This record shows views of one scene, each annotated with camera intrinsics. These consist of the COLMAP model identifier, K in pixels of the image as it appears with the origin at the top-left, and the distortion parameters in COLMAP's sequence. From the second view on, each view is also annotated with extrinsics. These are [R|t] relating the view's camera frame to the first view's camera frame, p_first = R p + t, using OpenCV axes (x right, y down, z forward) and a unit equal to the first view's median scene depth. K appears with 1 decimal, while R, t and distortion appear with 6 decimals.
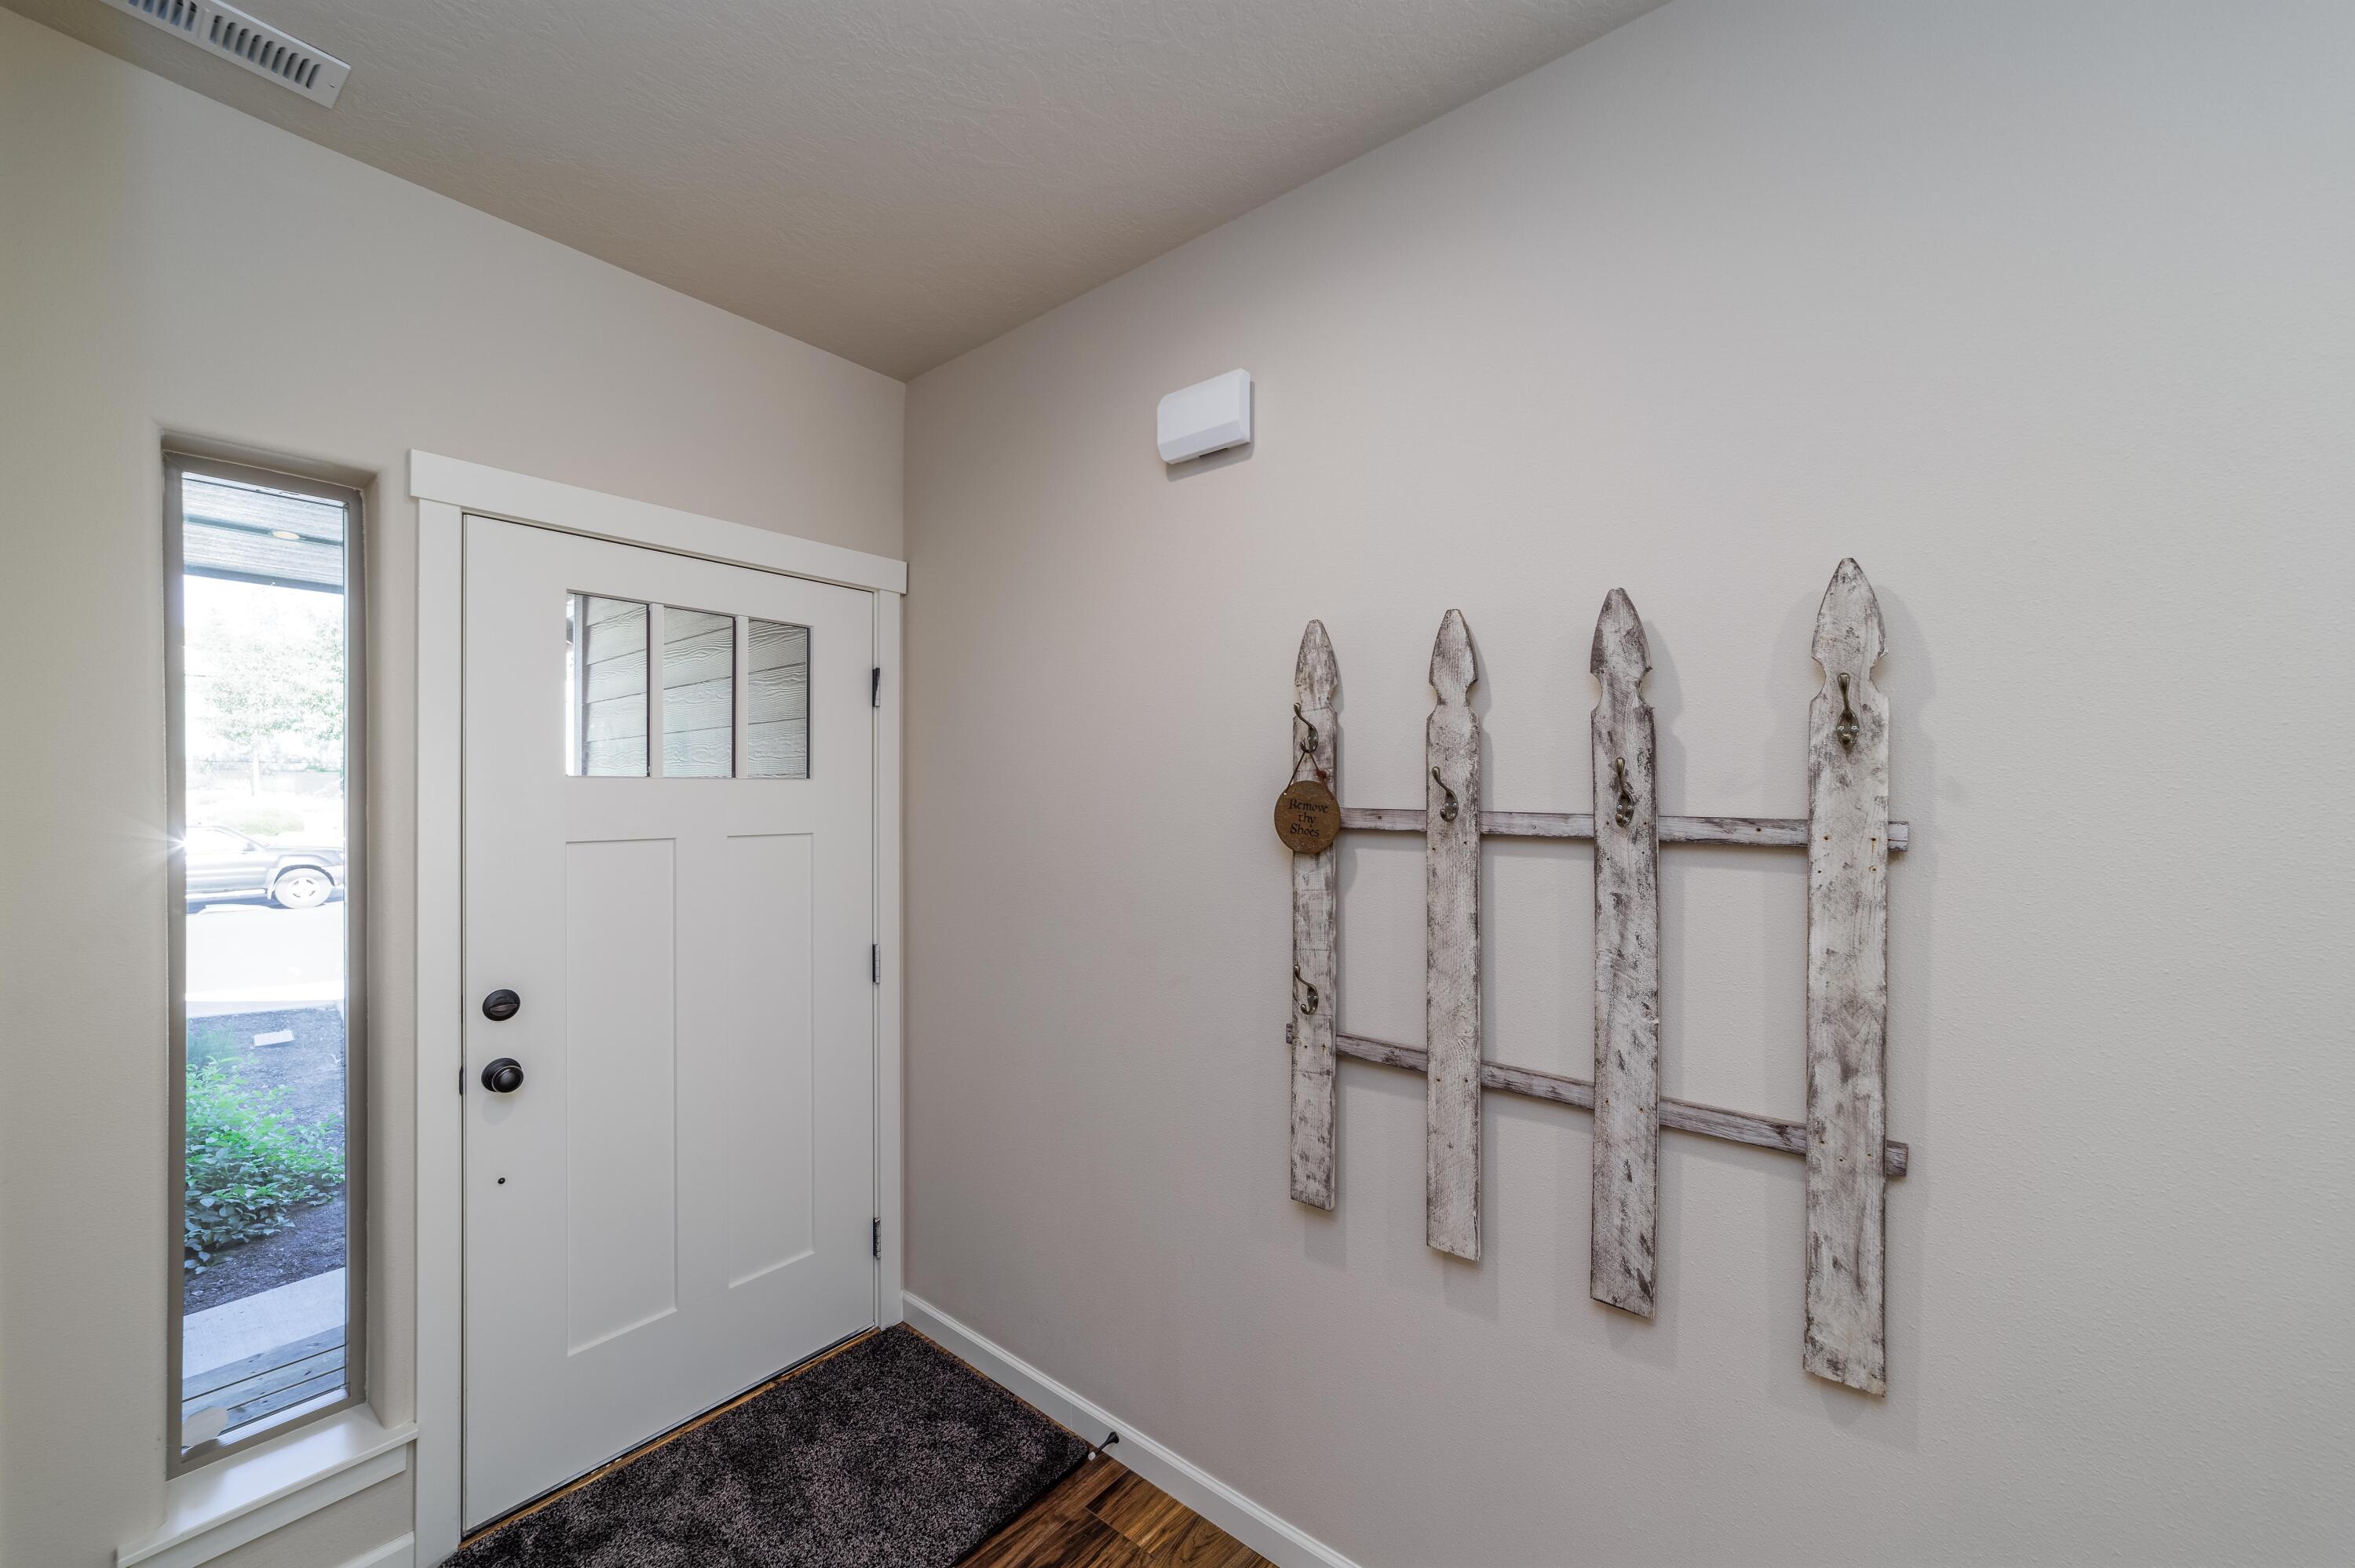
lens RADIAL K [[896.8, 0, 1173.2], [0, 896.8, 792.3], [0, 0, 1]] dist [-0.015438, 0.006197]
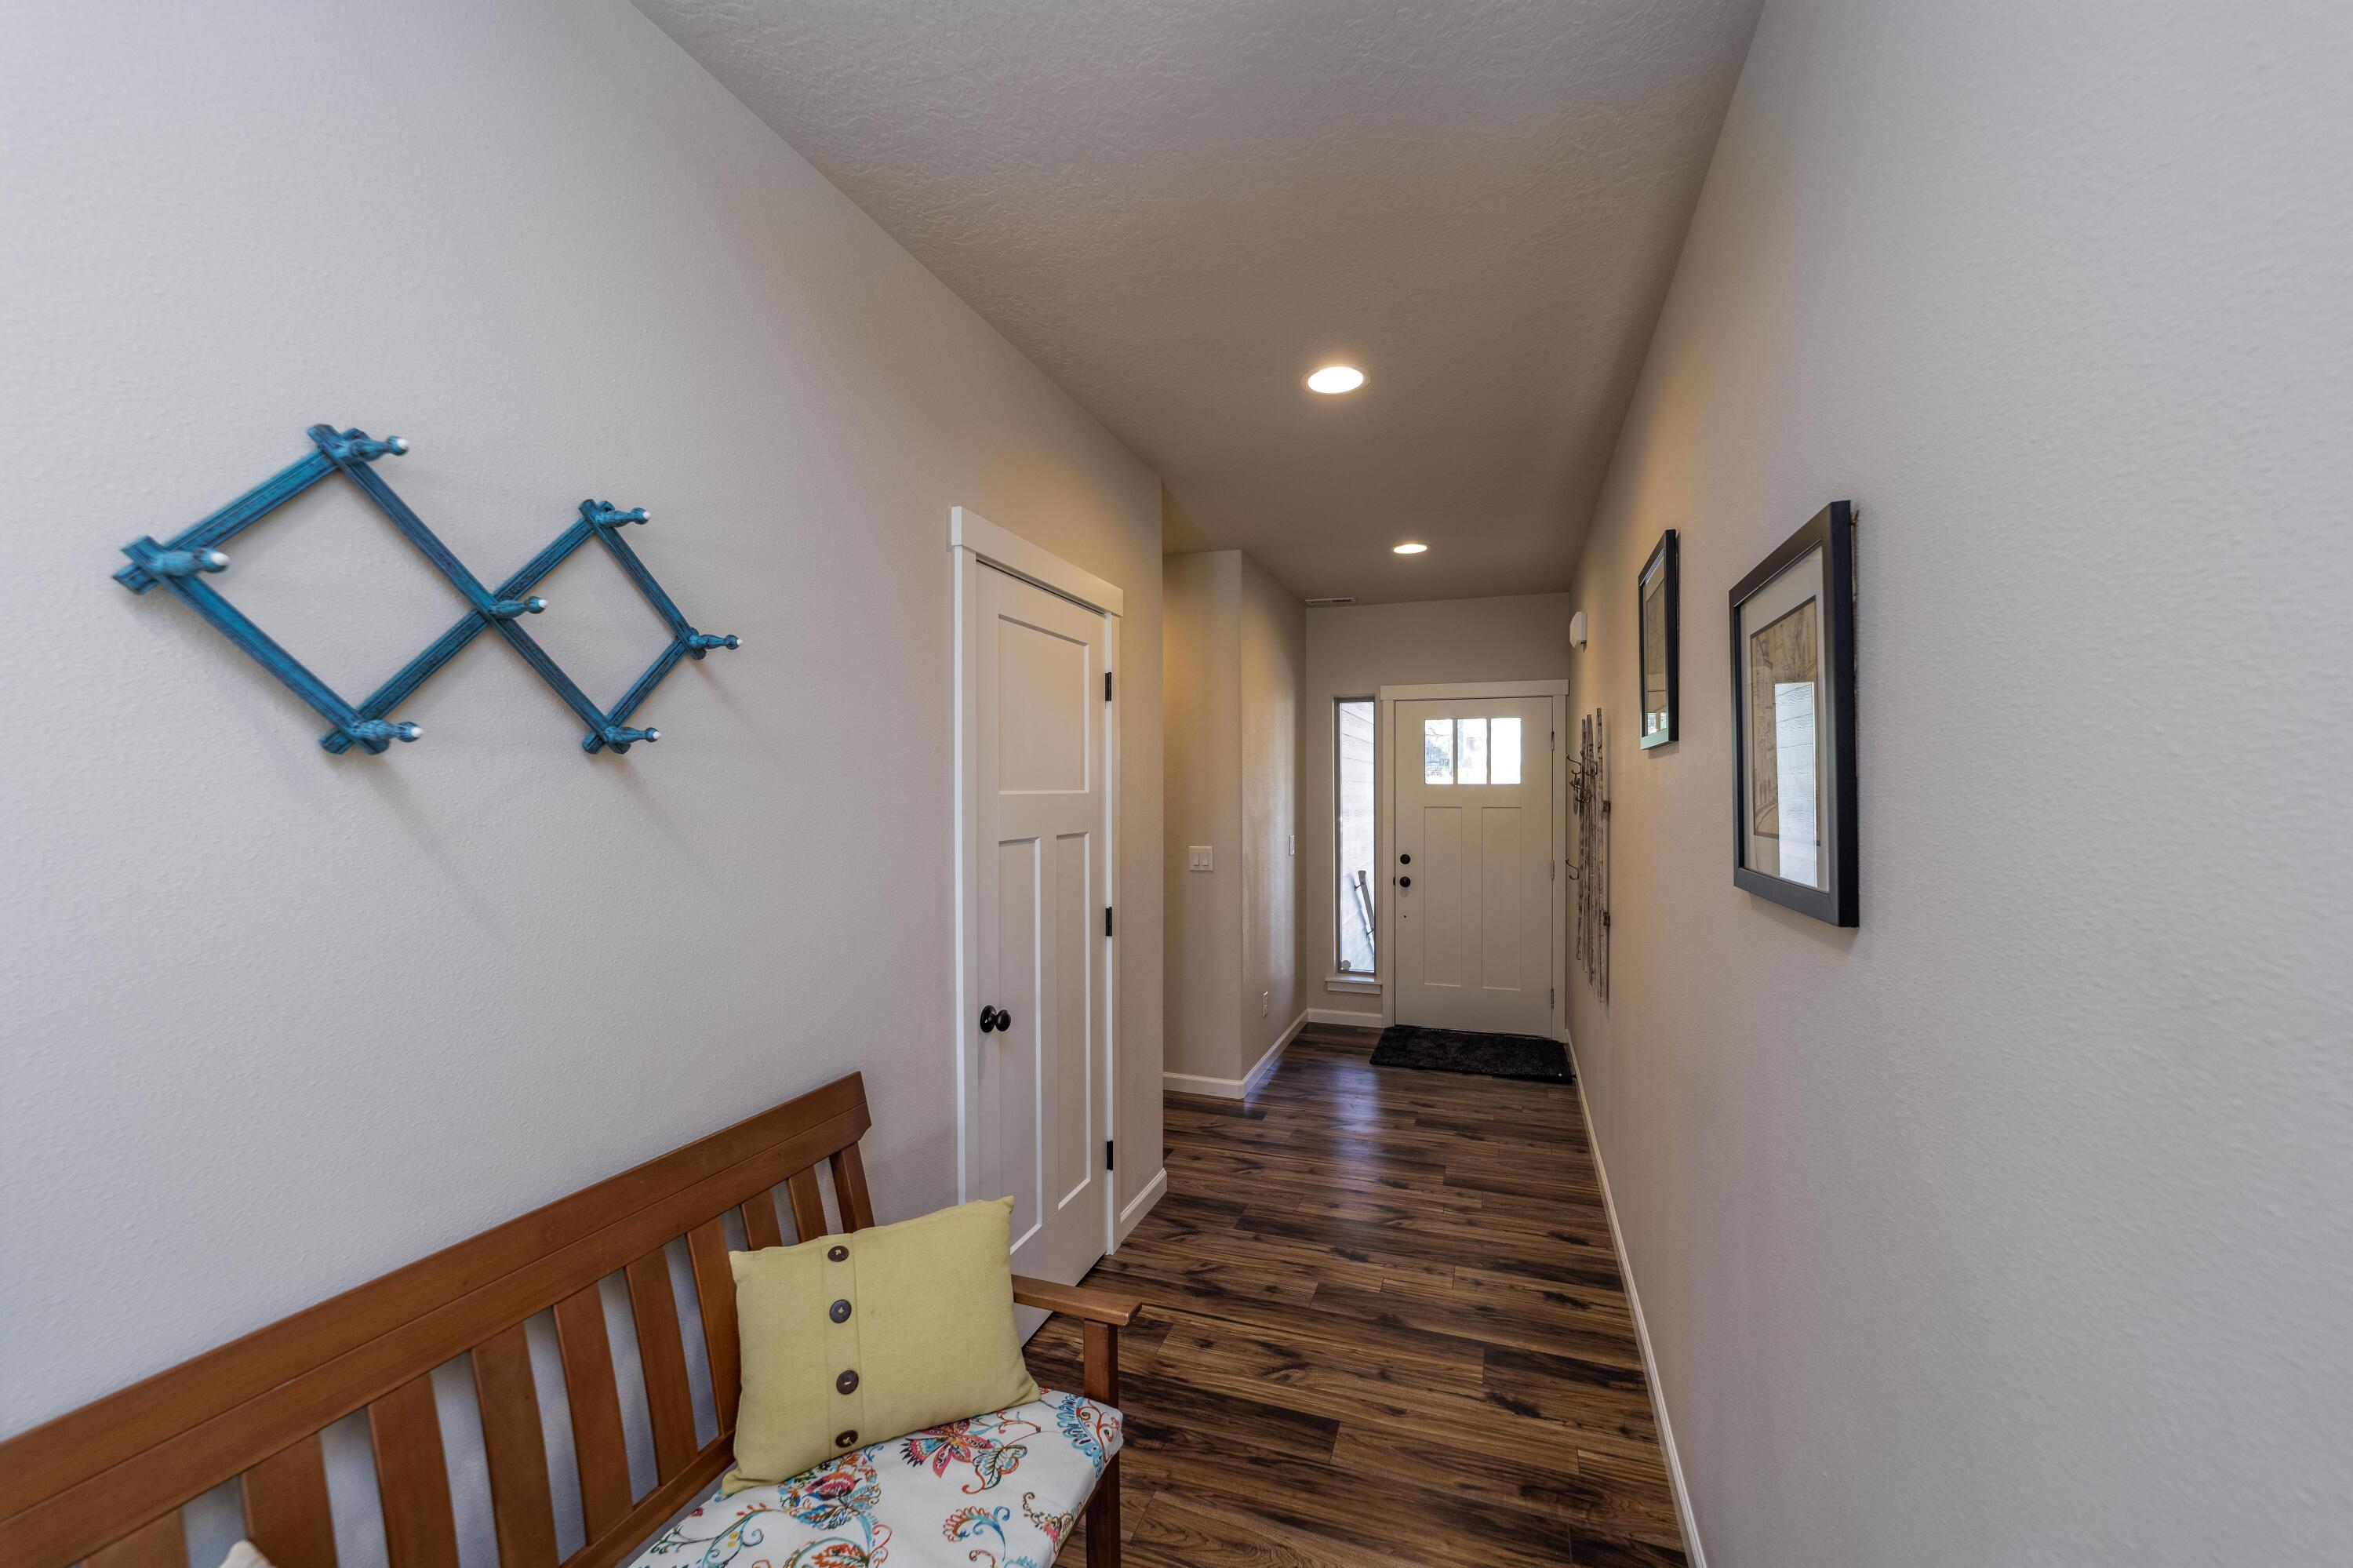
lens RADIAL K [[896.2, 0, 1181.7], [0, 896.2, 781.7], [0, 0, 1]] dist [-0.015438, 0.006197]
pose [[0.338703, -0.006889, -0.940868, 1.919208], [0.004233, 0.999974, -0.005798, -0.013069], [0.940884, -0.002019, 0.338723, -0.781899]]
